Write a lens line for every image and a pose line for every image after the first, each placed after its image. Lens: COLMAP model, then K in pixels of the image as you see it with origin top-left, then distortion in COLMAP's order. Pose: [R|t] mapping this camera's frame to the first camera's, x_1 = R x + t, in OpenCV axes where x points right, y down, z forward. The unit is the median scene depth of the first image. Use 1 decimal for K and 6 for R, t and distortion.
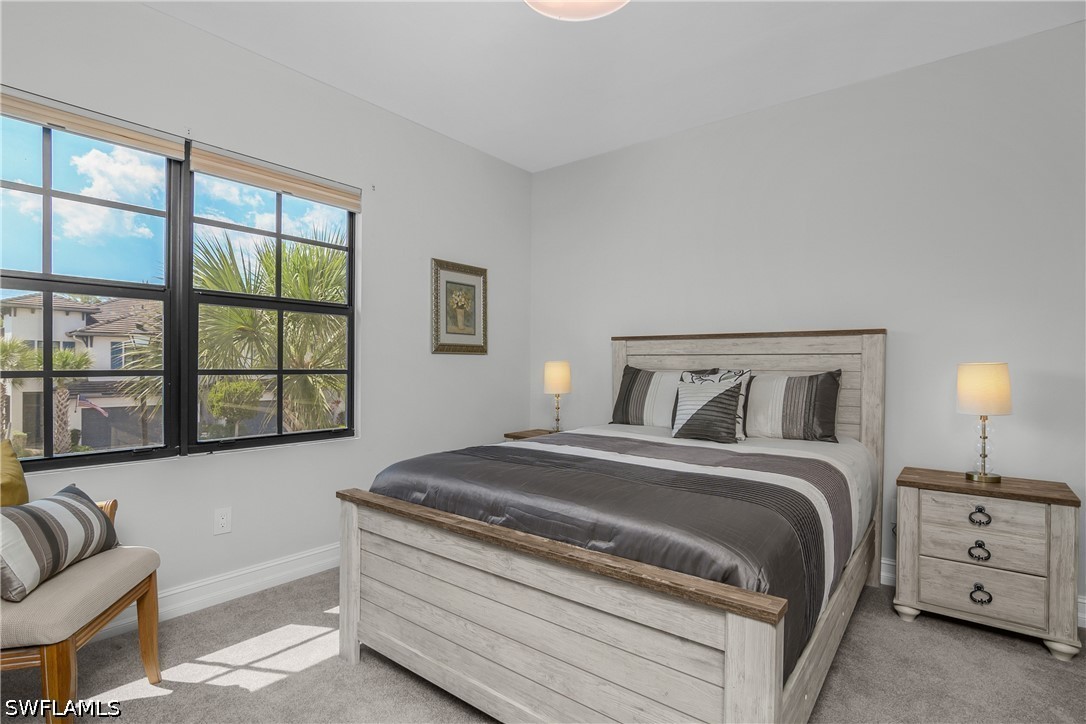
lens RADIAL K [[532.6, 0, 533.8], [0, 532.6, 367.3], [0, 0, 1]] dist [-0.017289, 0.000245]
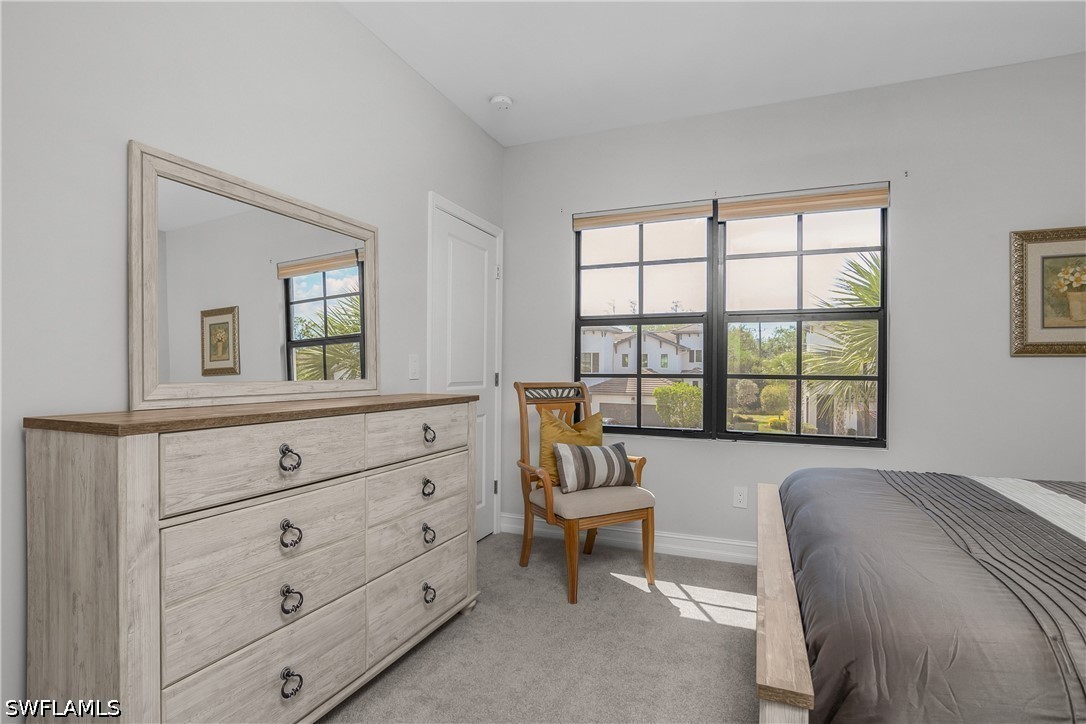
lens RADIAL K [[541.1, 0, 545.8], [0, 541.1, 367.5], [0, 0, 1]] dist [-0.020277, 0.000277]
pose [[0.290723, -0.002125, -0.956805, 0.486253], [-0.007831, 0.999959, -0.004600, -0.002455], [0.956775, 0.008830, 0.290695, 0.199077]]
